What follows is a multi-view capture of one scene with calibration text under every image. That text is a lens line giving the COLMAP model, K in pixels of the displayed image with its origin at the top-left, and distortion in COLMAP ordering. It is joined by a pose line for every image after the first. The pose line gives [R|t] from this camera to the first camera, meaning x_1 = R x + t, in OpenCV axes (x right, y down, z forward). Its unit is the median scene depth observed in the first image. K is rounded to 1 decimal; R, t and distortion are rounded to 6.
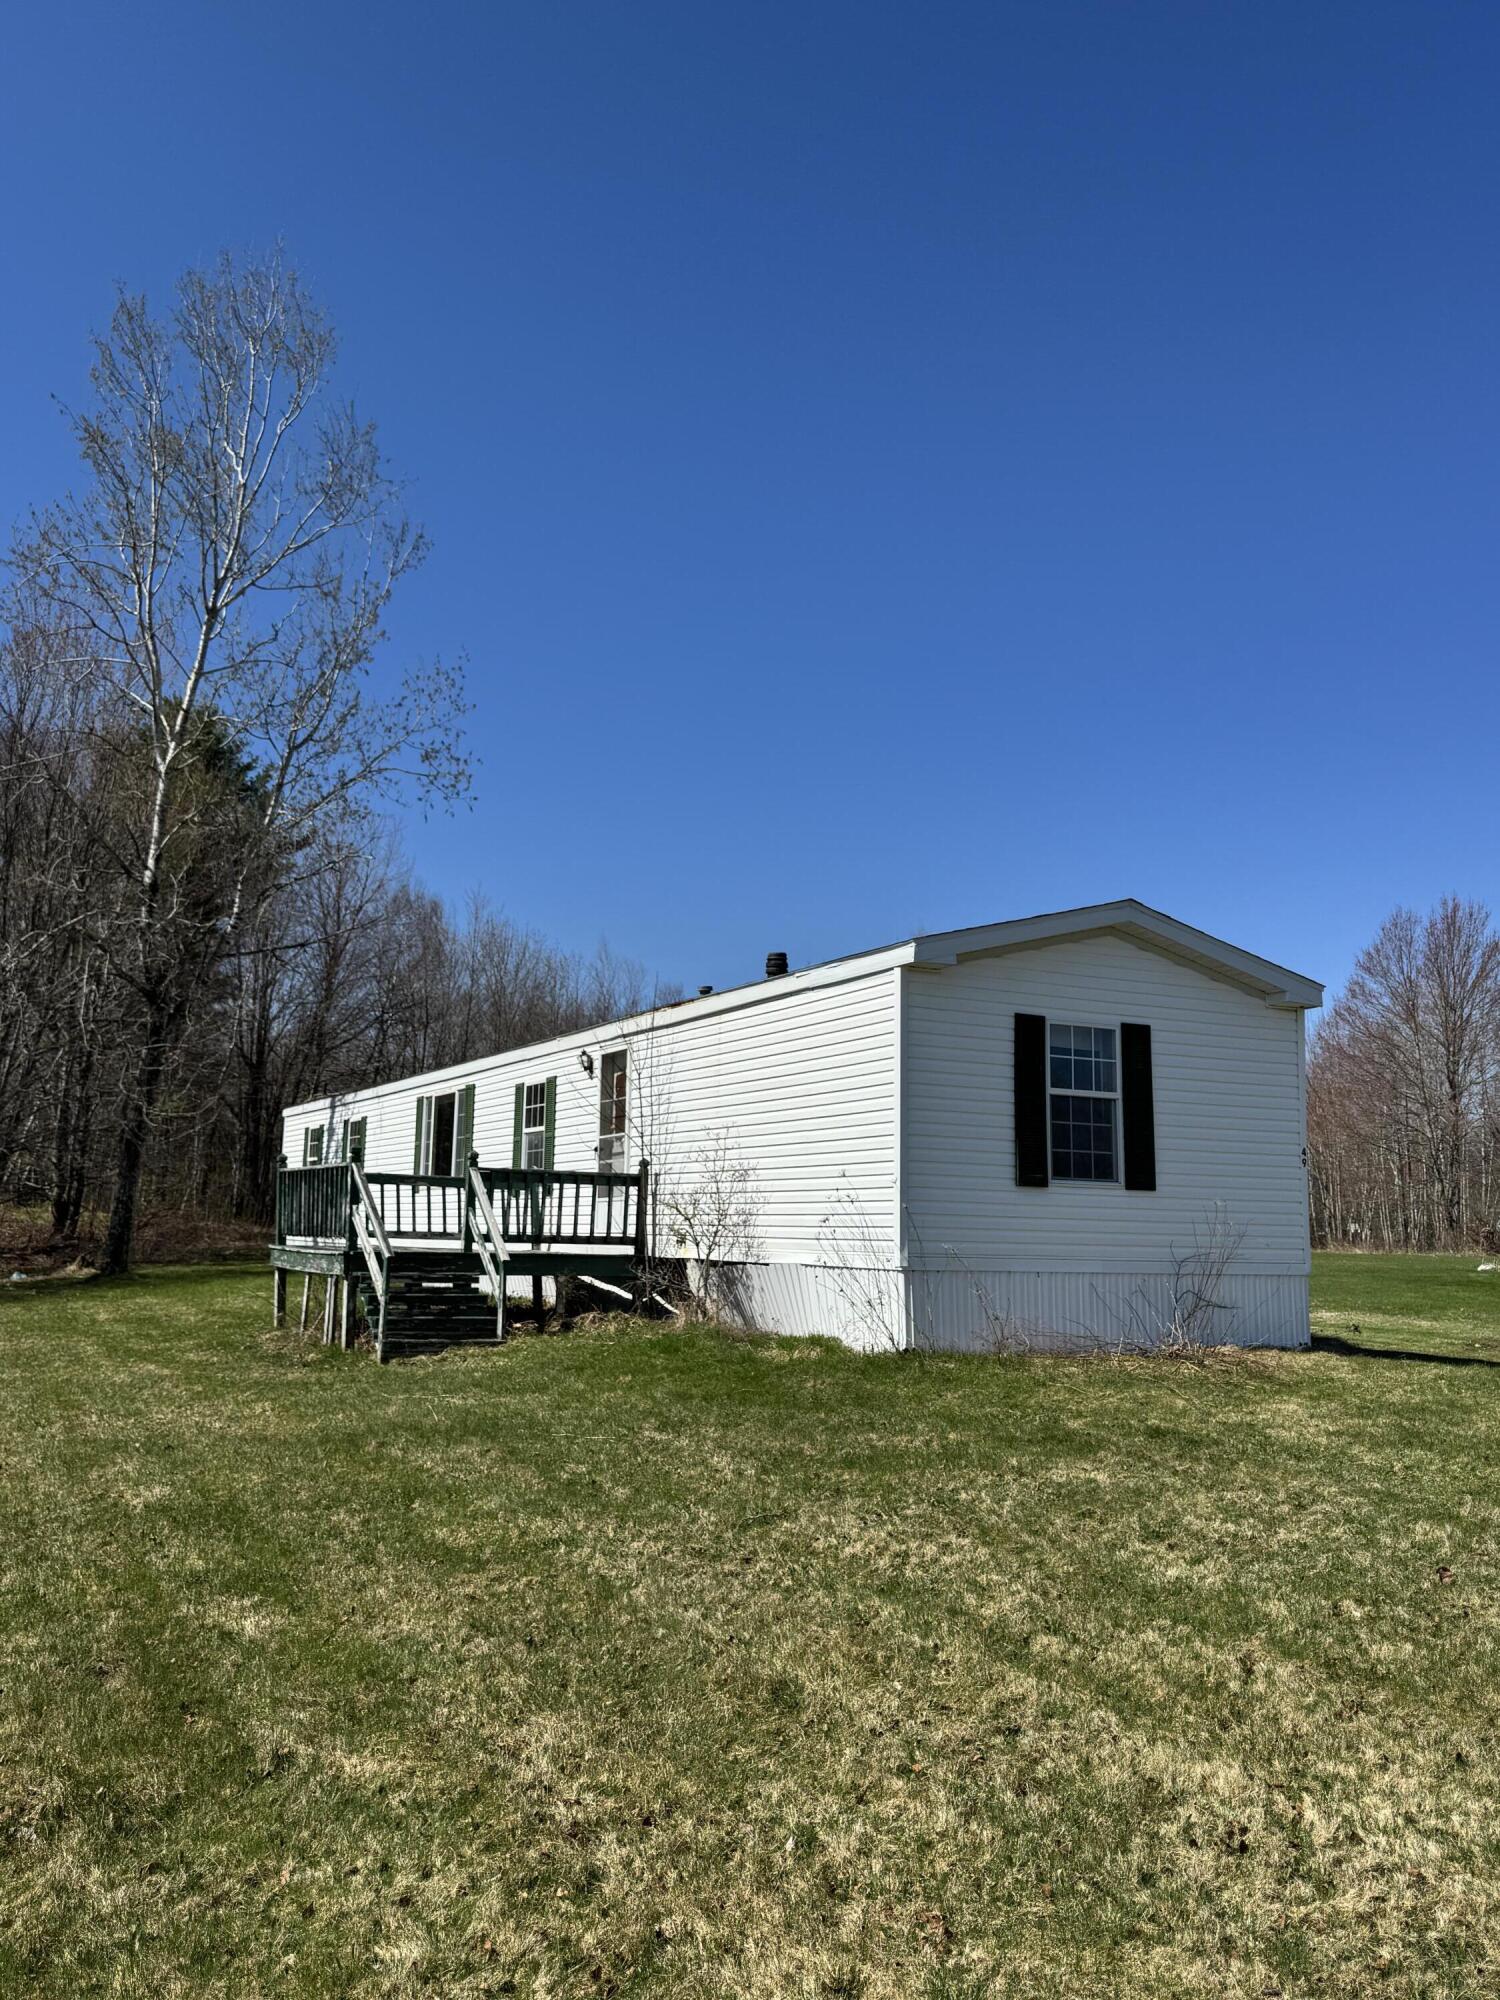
lens RADIAL K [[1732.1, 0, 750.0], [0, 1732.1, 1000.0], [0, 0, 1]] dist [0.263523, -0.667819]
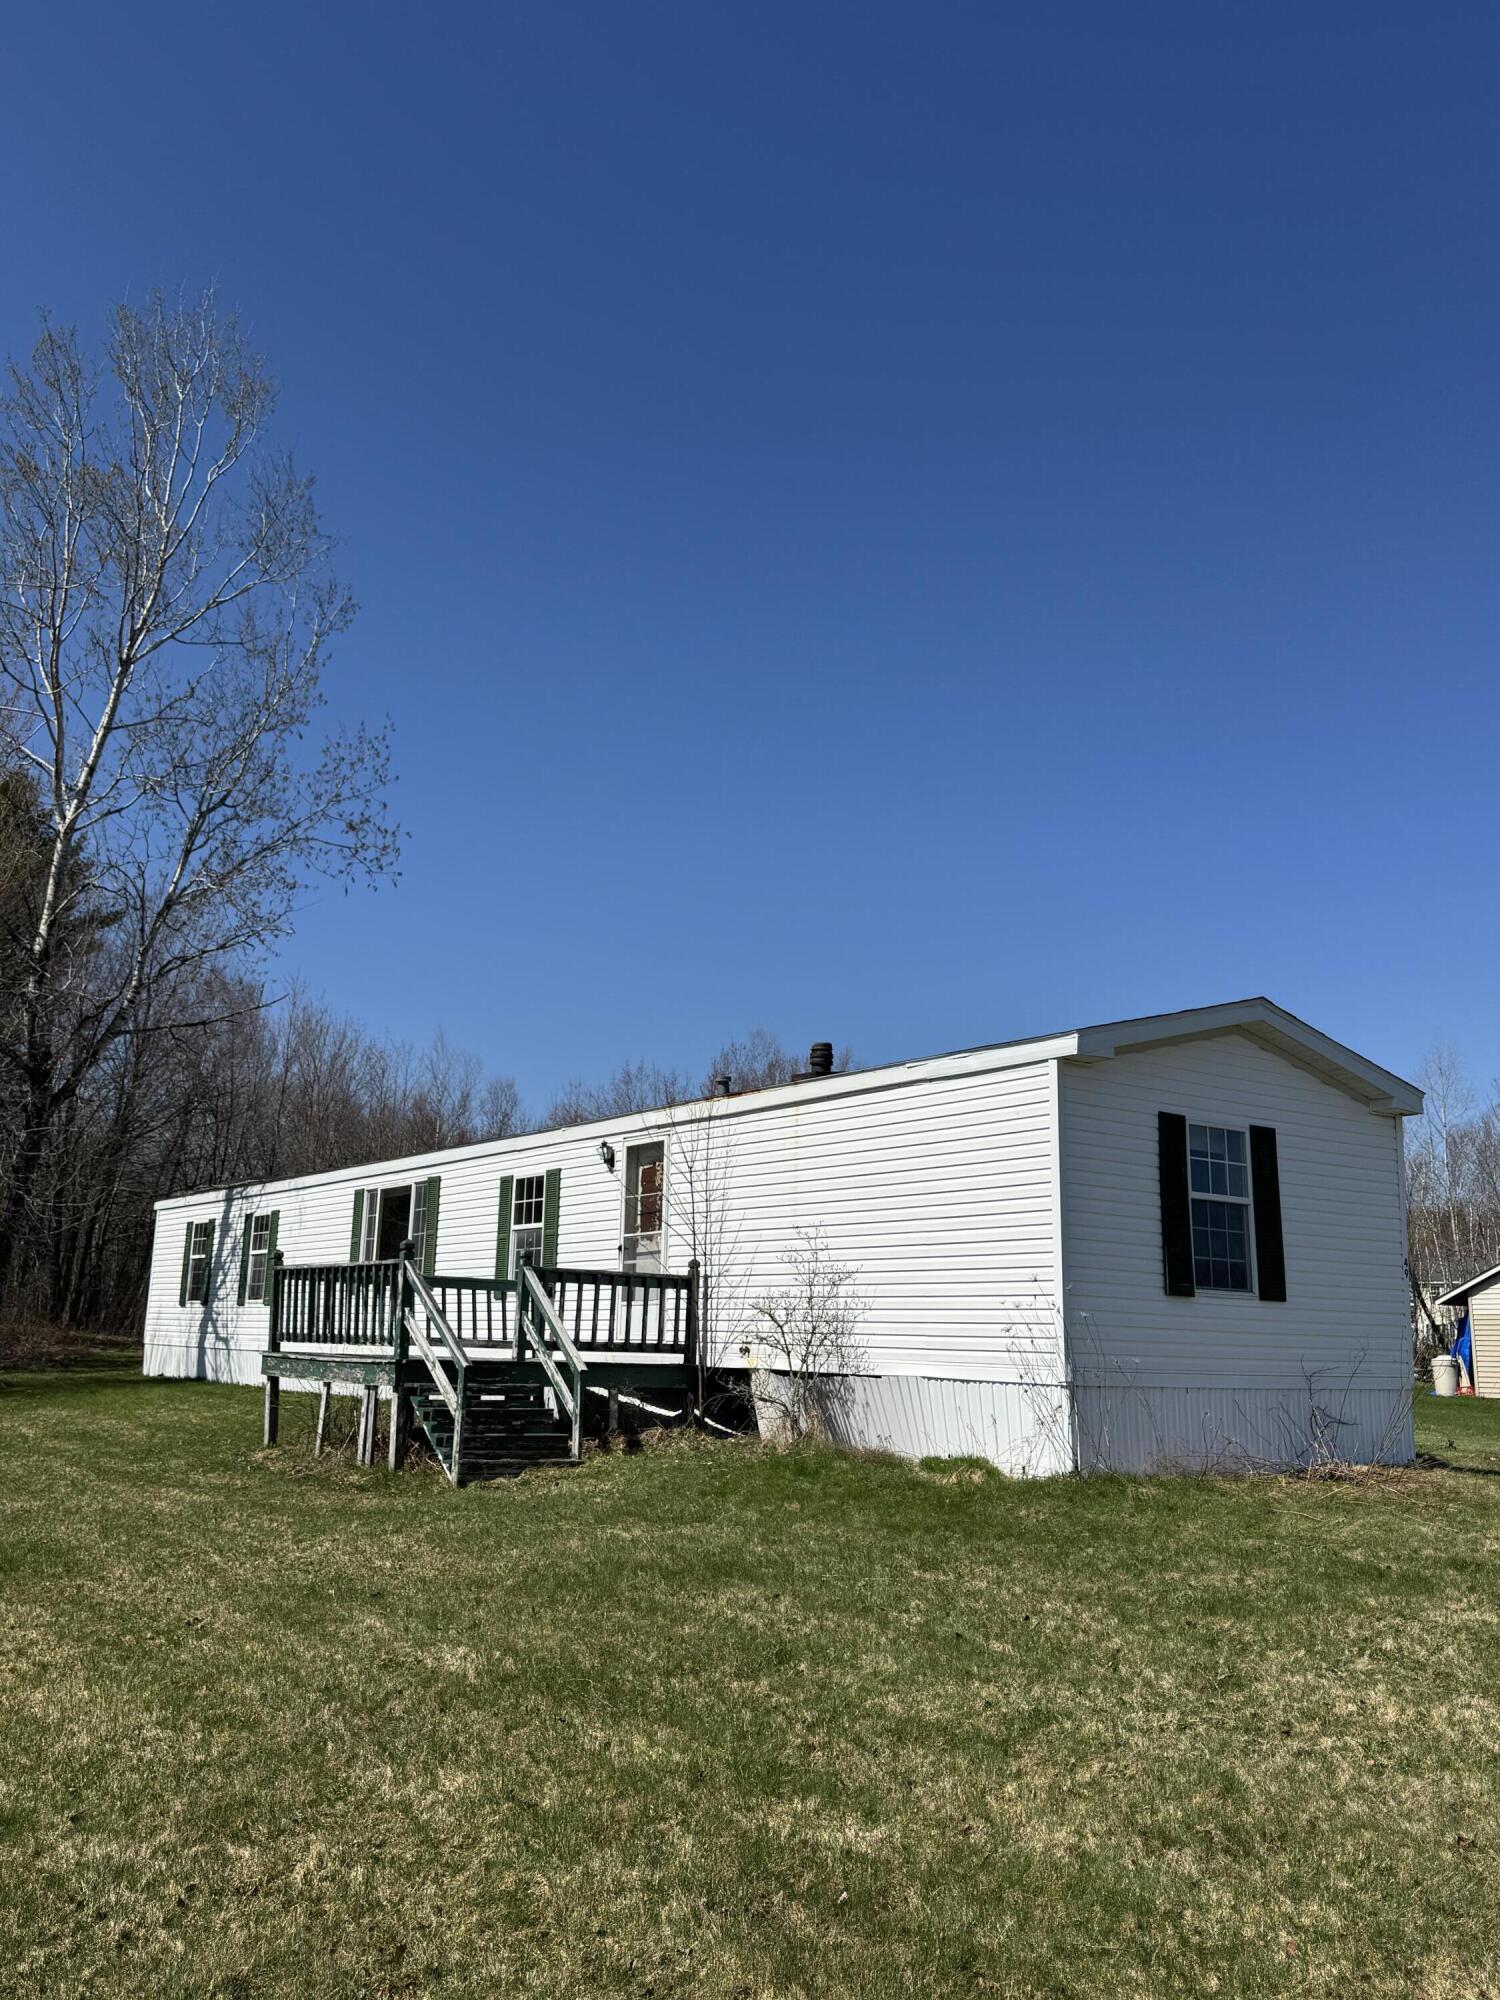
lens RADIAL K [[1732.1, 0, 750.0], [0, 1732.1, 1000.0], [0, 0, 1]] dist [0.263523, -0.667819]
pose [[0.989401, 0.032679, 0.141486, -0.170722], [-0.024519, 0.997955, -0.059037, 0.007231], [-0.143126, 0.054942, 0.988178, 0.066930]]
